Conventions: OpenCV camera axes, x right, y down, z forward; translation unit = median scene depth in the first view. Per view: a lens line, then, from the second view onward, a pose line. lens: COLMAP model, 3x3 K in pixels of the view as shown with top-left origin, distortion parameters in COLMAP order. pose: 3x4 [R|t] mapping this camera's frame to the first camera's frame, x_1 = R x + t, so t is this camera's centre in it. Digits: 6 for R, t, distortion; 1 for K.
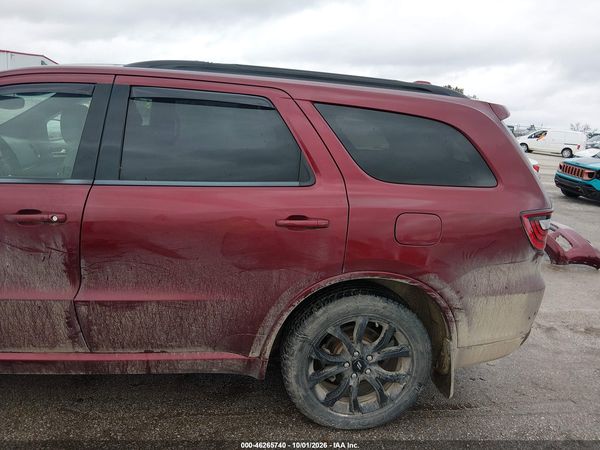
lens RADIAL K [[455.0, 0, 304.8], [0, 455.0, 221.7], [0, 0, 1]] dist [0.055027, -0.102975]
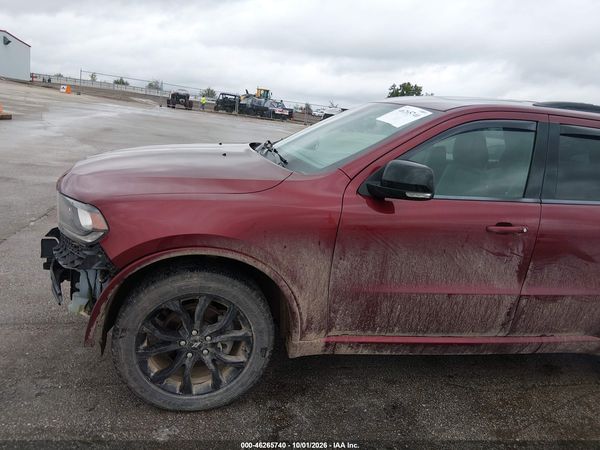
lens RADIAL K [[455.0, 0, 298.9], [0, 455.0, 225.6], [0, 0, 1]] dist [0.055027, -0.102975]
pose [[0.996544, 0.018174, 0.081048, -1.118686], [-0.020271, 0.999479, 0.025123, -0.034029], [-0.080549, -0.026679, 0.996394, -0.184041]]
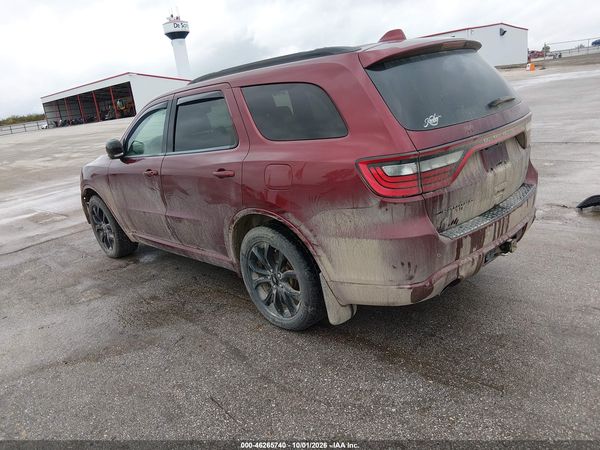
lens RADIAL K [[455.0, 0, 303.0], [0, 455.0, 226.7], [0, 0, 1]] dist [0.055027, -0.102975]
pose [[0.574579, 0.073046, -0.815183, 1.330967], [-0.003118, 0.996197, 0.087068, 0.044501], [0.818443, -0.047486, 0.572622, 0.327009]]
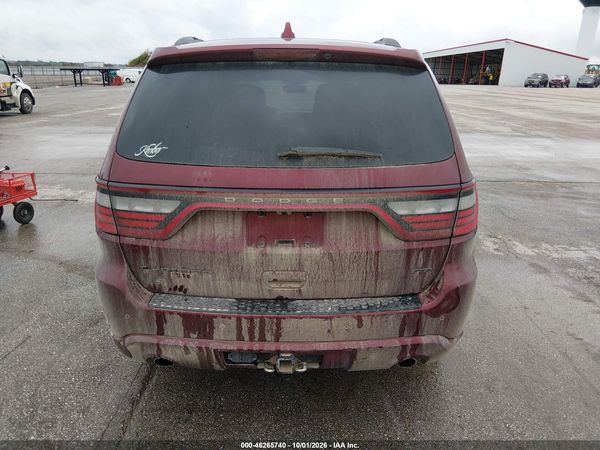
lens RADIAL K [[455.0, 0, 299.6], [0, 455.0, 225.4], [0, 0, 1]] dist [0.055027, -0.102975]
pose [[-0.126834, 0.220119, -0.967192, 1.392169], [-0.258861, 0.933933, 0.246496, -0.254112], [0.957551, 0.281632, -0.061475, 1.538867]]
